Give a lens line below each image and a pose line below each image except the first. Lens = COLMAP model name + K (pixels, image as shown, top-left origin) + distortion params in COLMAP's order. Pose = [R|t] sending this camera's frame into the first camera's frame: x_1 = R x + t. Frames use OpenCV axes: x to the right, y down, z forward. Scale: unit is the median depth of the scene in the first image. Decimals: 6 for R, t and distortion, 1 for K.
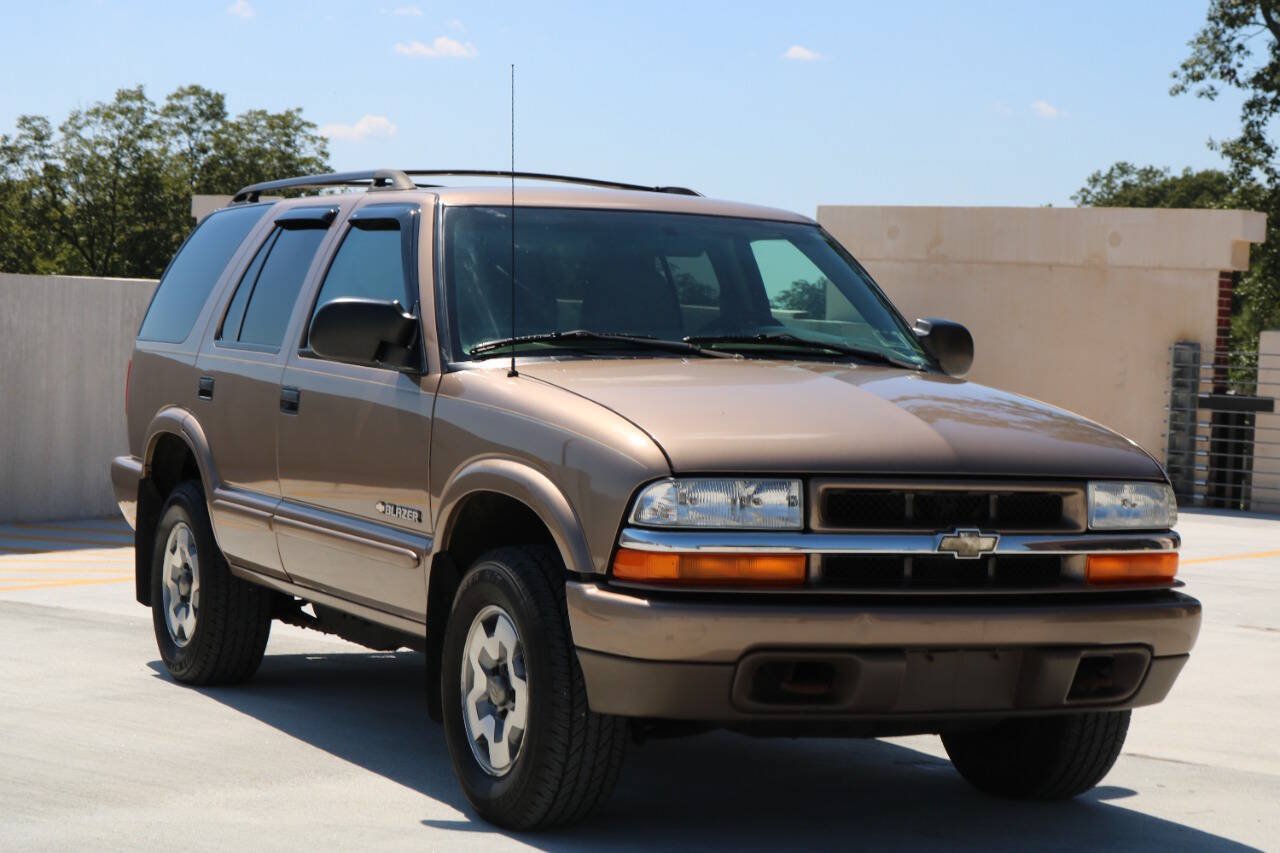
lens RADIAL K [[2728.5, 0, 611.9], [0, 2728.5, 428.1], [0, 0, 1]] dist [0.023030, 0.000000]
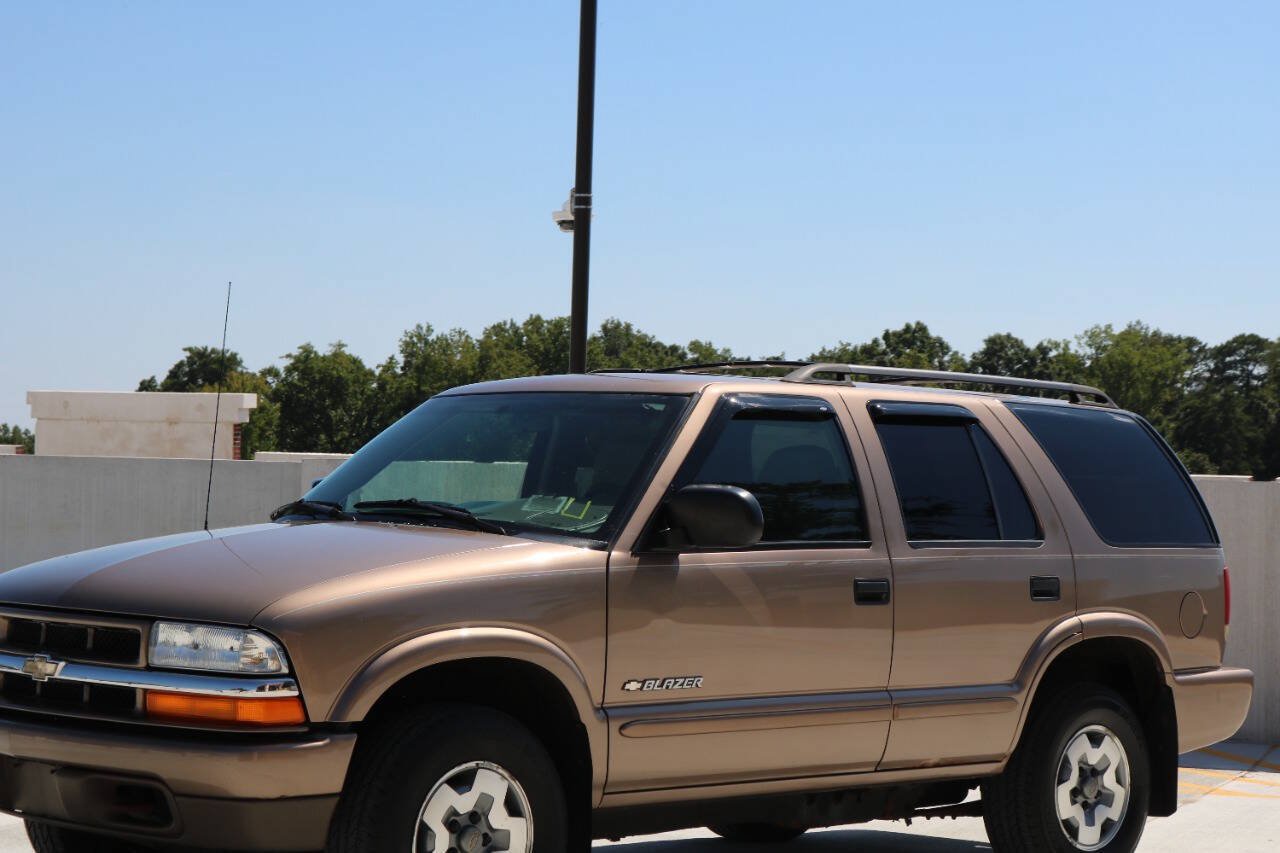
lens RADIAL K [[2728.5, 0, 662.8], [0, 2728.5, 430.5], [0, 0, 1]] dist [0.023030, 0.000000]
pose [[0.320217, -0.052430, -0.945892, 1.116912], [-0.048457, 0.996254, -0.071625, 0.010877], [0.946104, 0.068770, 0.316476, 0.755385]]
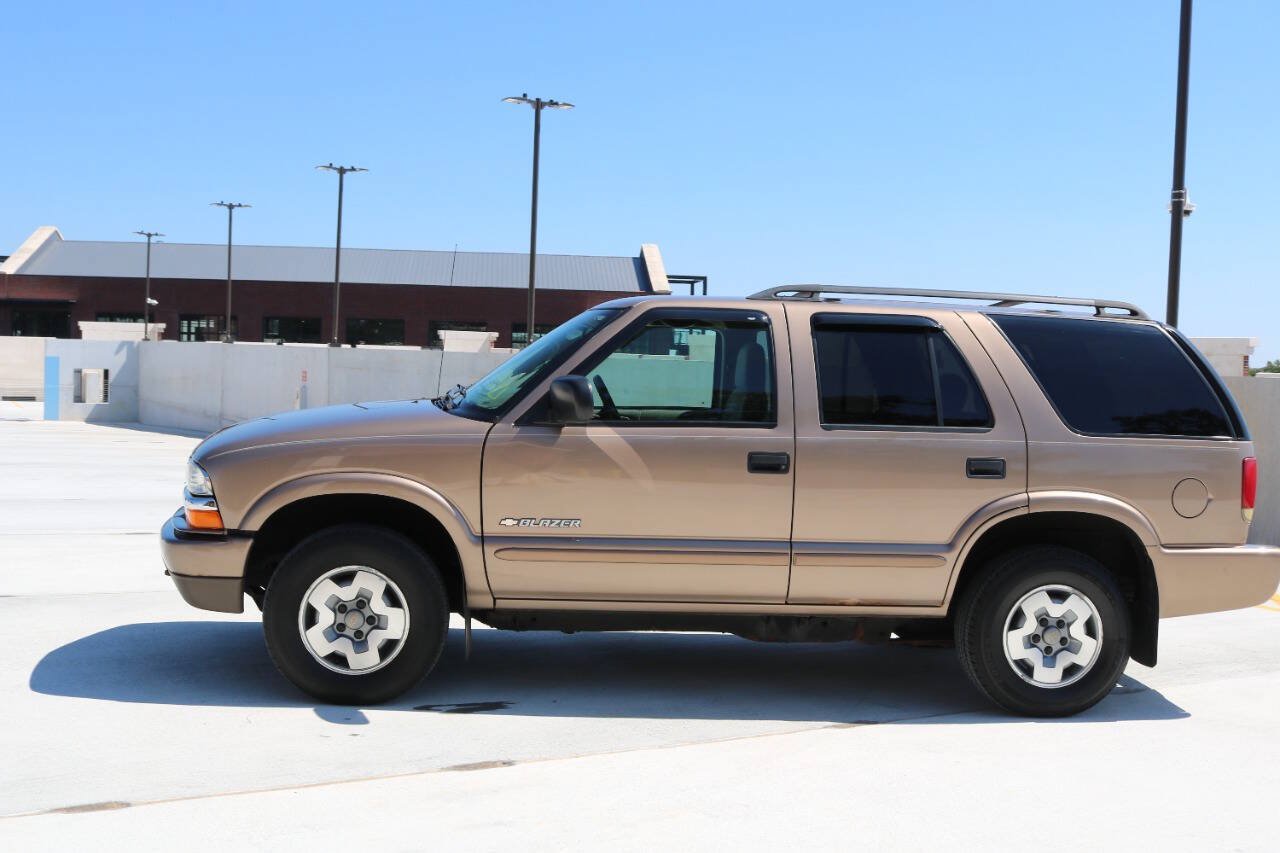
lens RADIAL K [[1414.0, 0, 633.3], [0, 1414.0, 443.7], [0, 0, 1]] dist [-0.094037, 0.000000]
pose [[-0.354584, 0.001217, -0.935023, 0.790443], [-0.084191, 0.995896, 0.033224, -0.036153], [0.931226, 0.090502, -0.353026, 1.390200]]
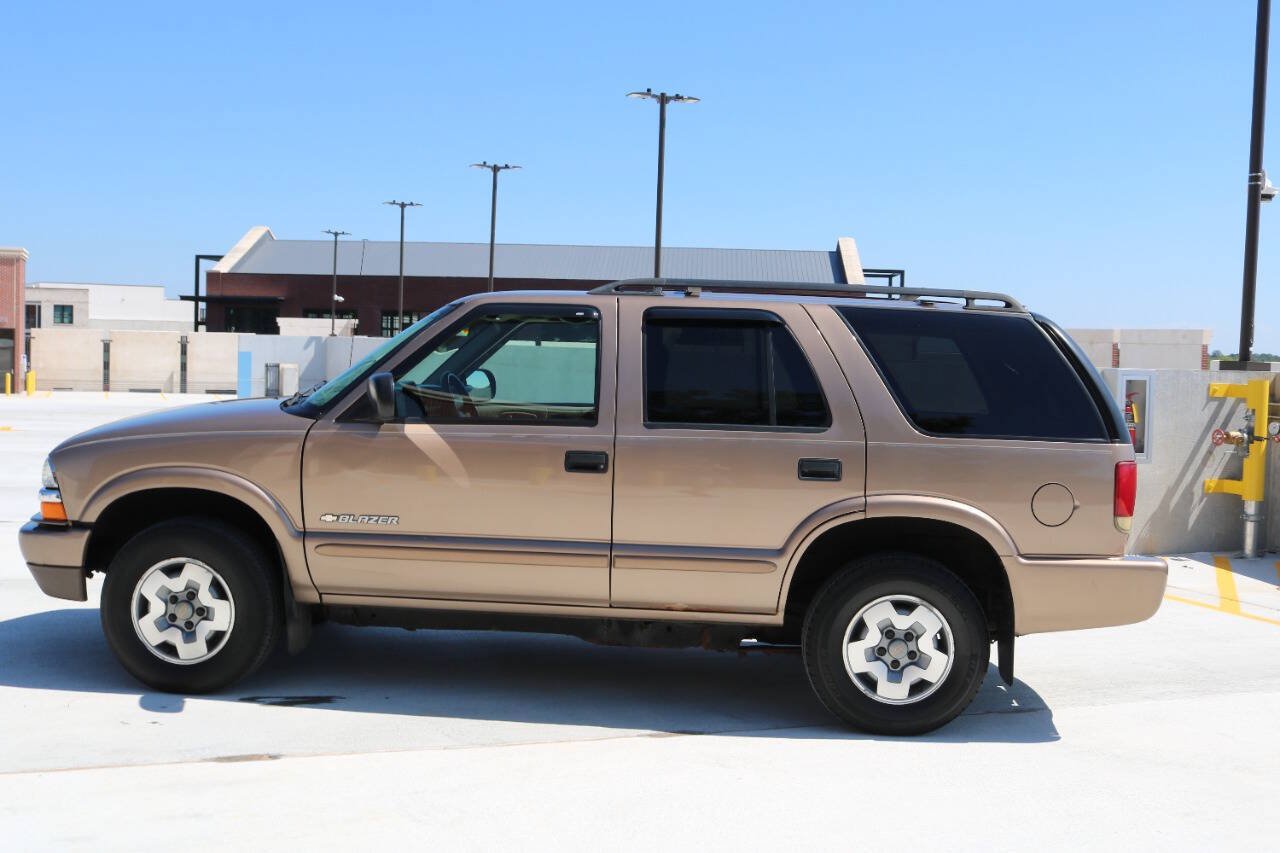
lens RADIAL K [[1414.0, 0, 631.8], [0, 1414.0, 442.7], [0, 0, 1]] dist [-0.094037, 0.000000]
pose [[-0.493034, 0.000621, -0.870010, 0.690611], [-0.085696, 0.995102, 0.049275, -0.054705], [0.865779, 0.098851, -0.490566, 1.567635]]
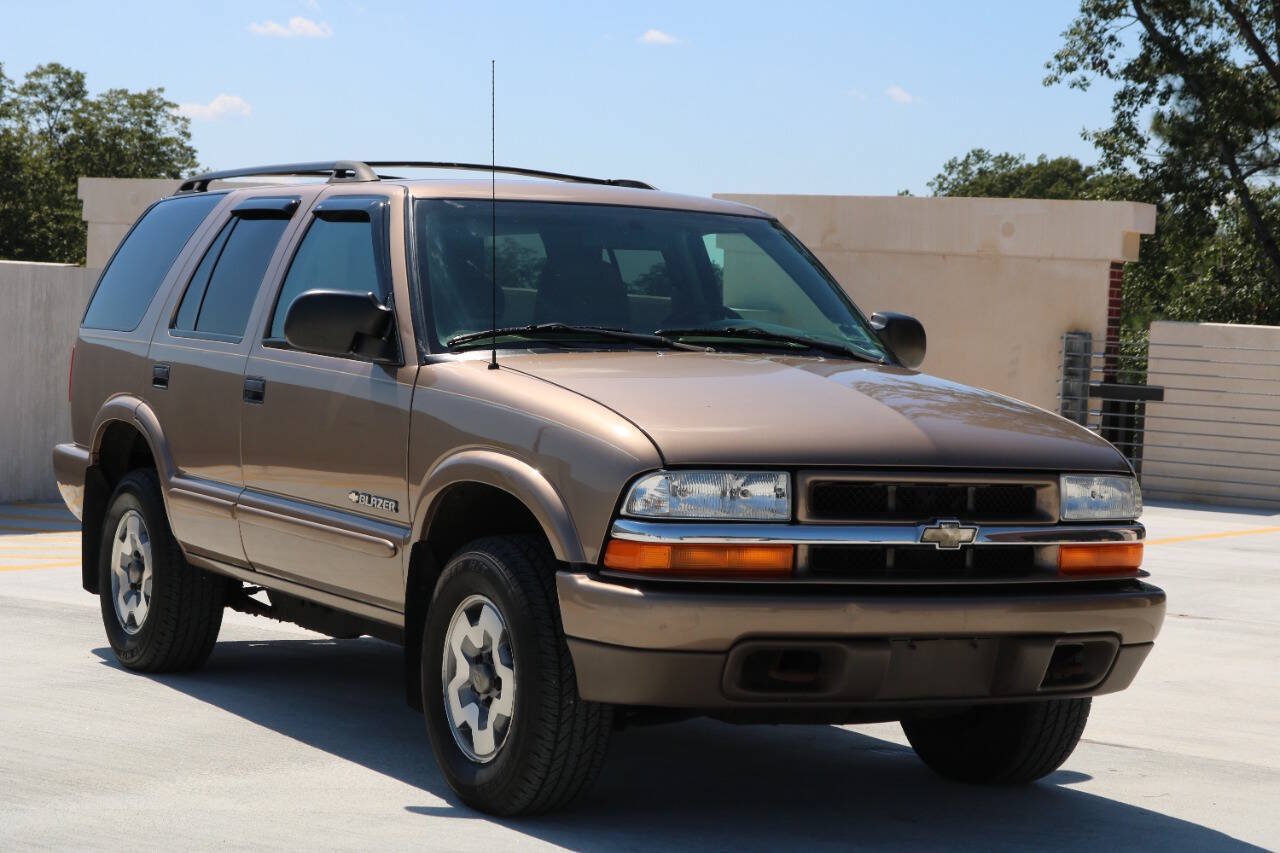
lens RADIAL K [[2728.5, 0, 607.1], [0, 2728.5, 433.4], [0, 0, 1]] dist [0.023030, 0.000000]
pose [[0.998680, 0.003261, 0.051252, -0.043339], [-0.003682, 0.999960, 0.008129, -0.003138], [-0.051224, -0.008307, 0.998653, -0.014411]]
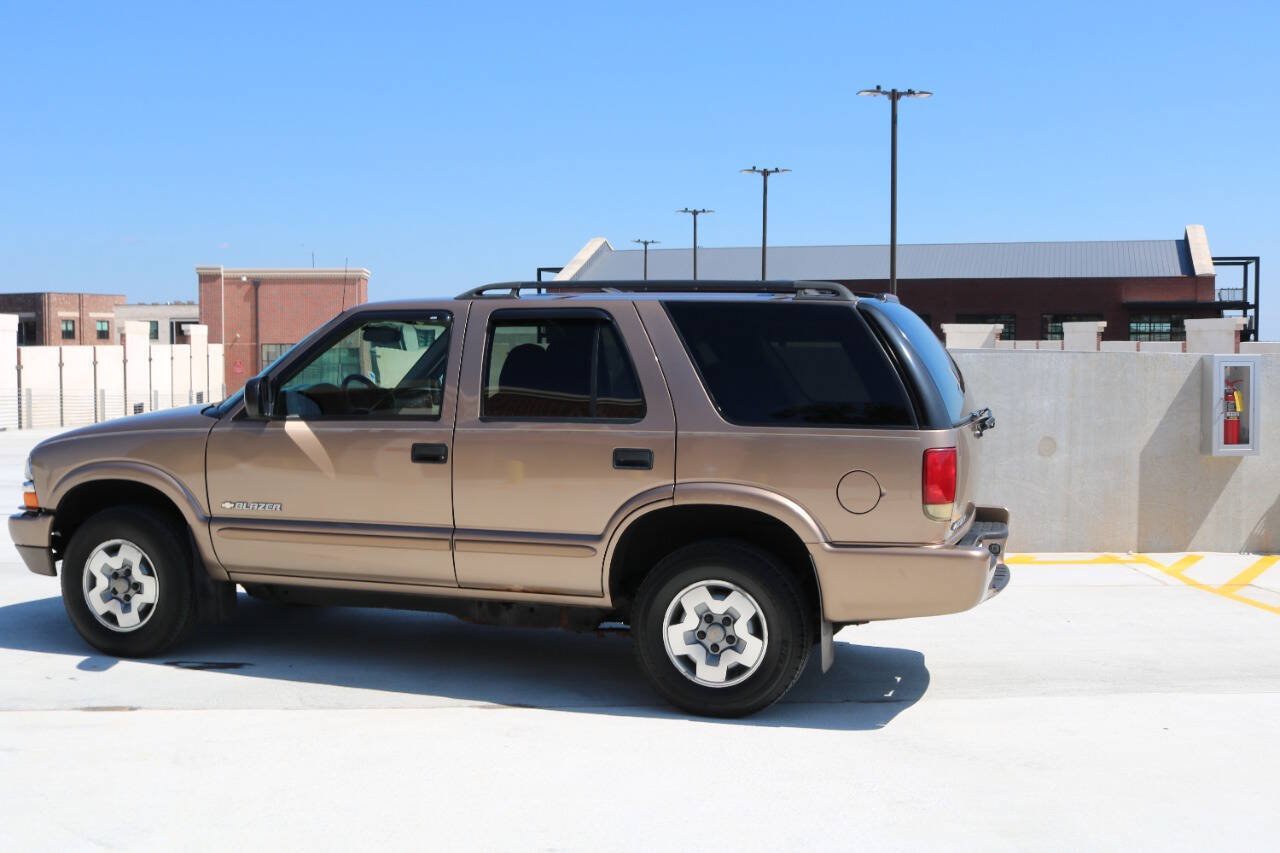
lens RADIAL K [[1414.0, 0, 631.6], [0, 1414.0, 441.1], [0, 0, 1]] dist [-0.094037, 0.000000]
pose [[-0.697240, 0.004462, -0.716824, 0.559036], [-0.059928, 0.996117, 0.064491, -0.071492], [0.714329, 0.087923, -0.694265, 1.817416]]
